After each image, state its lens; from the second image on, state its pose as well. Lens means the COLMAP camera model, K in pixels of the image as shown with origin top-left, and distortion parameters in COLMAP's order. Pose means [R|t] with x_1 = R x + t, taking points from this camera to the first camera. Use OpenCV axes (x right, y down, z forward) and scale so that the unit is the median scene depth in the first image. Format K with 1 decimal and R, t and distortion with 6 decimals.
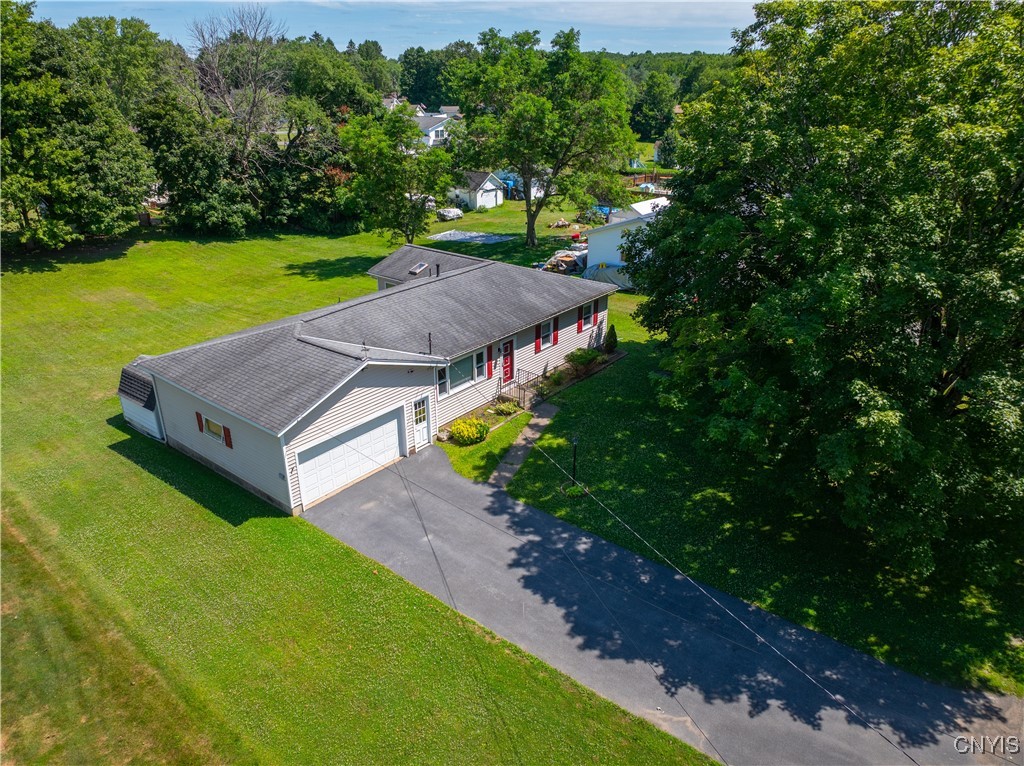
lens RADIAL K [[721.9, 0, 515.3], [0, 721.9, 385.8], [0, 0, 1]] dist [-0.030684, 0.003889]
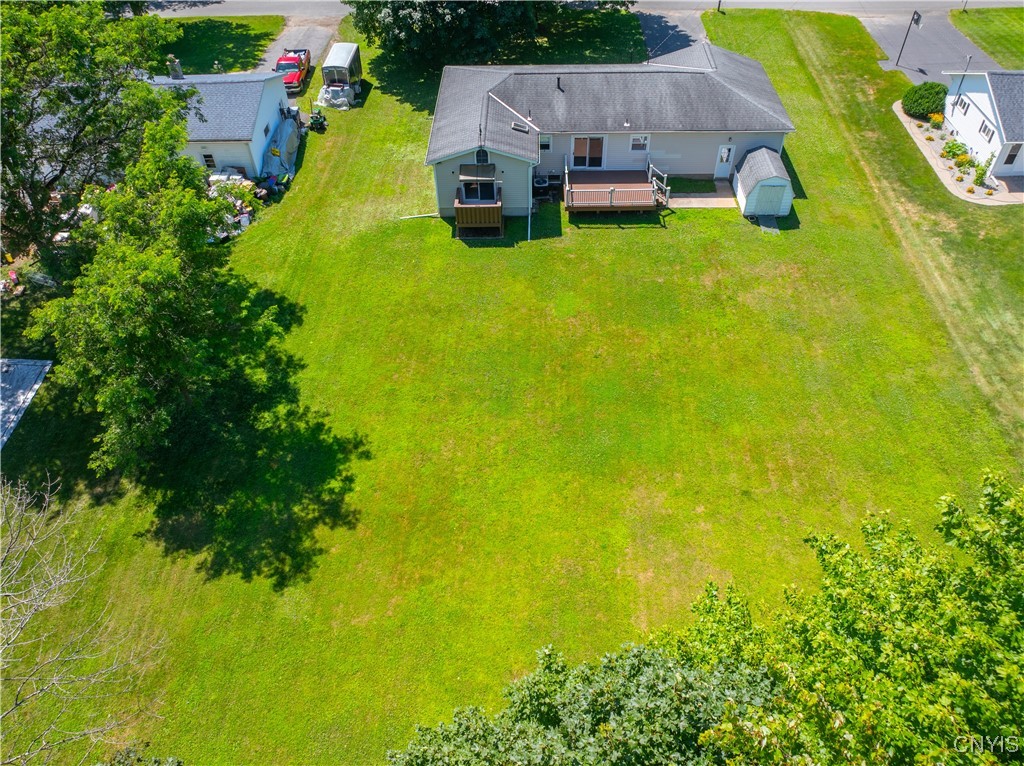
lens RADIAL K [[721.9, 0, 515.3], [0, 721.9, 385.8], [0, 0, 1]] dist [-0.030684, 0.003889]
pose [[-0.611087, -0.571353, 0.547839, -1.138394], [0.337422, 0.438046, 0.833224, -1.077872], [-0.716044, 0.694025, -0.074897, 1.673689]]
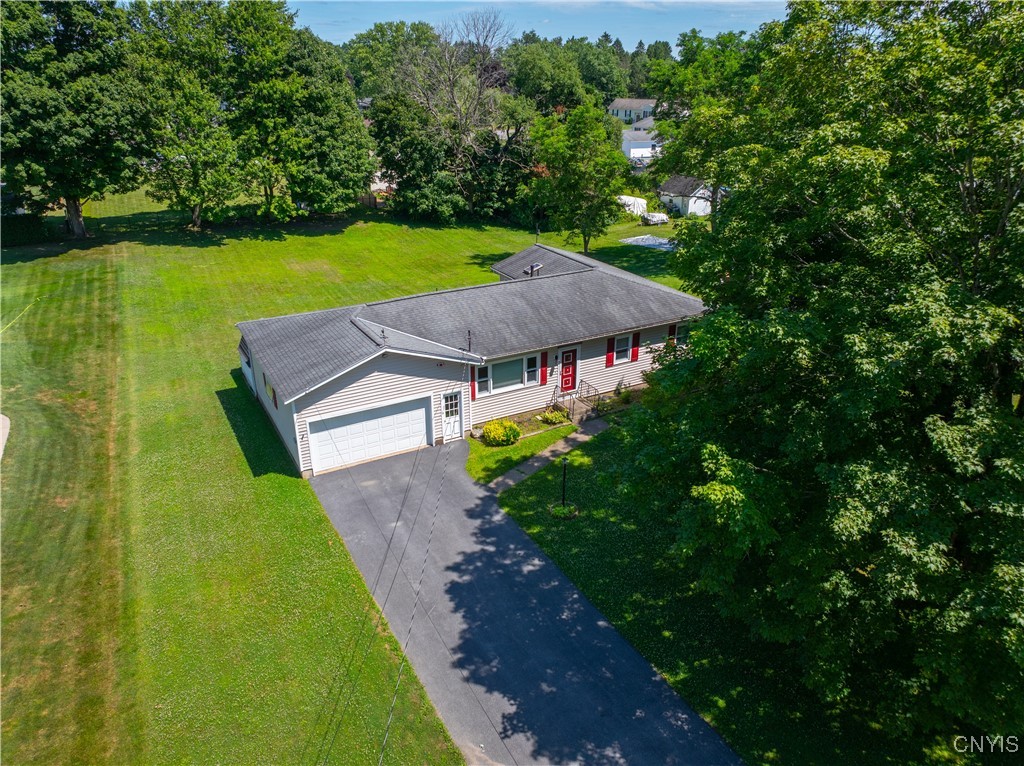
lens RADIAL K [[721.9, 0, 515.3], [0, 721.9, 385.8], [0, 0, 1]] dist [-0.030684, 0.003889]
pose [[0.924938, 0.153844, -0.347595, 0.273209], [-0.153997, 0.987692, 0.027370, -0.030078], [0.347527, 0.028213, 0.937245, 0.060556]]
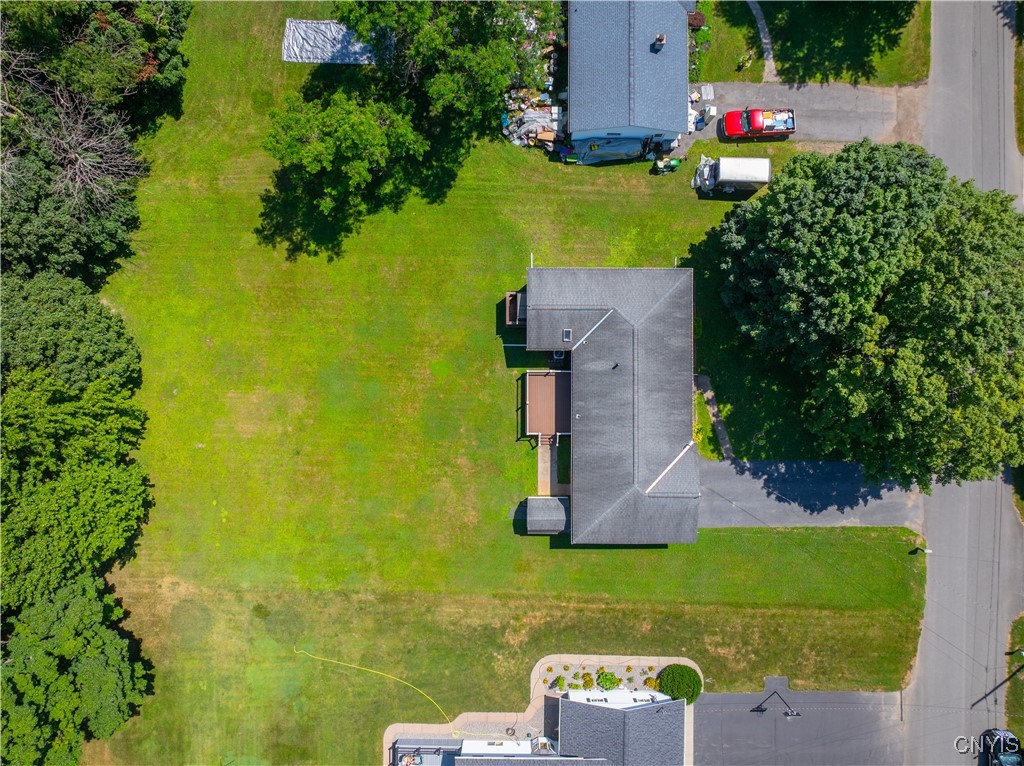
lens RADIAL K [[721.9, 0, 515.3], [0, 721.9, 385.8], [0, 0, 1]] dist [-0.030684, 0.003889]
pose [[0.783129, -0.621474, 0.021889, -0.379726], [0.241501, 0.336379, 0.910234, -1.767258], [-0.573050, -0.707545, 0.413515, 0.511829]]
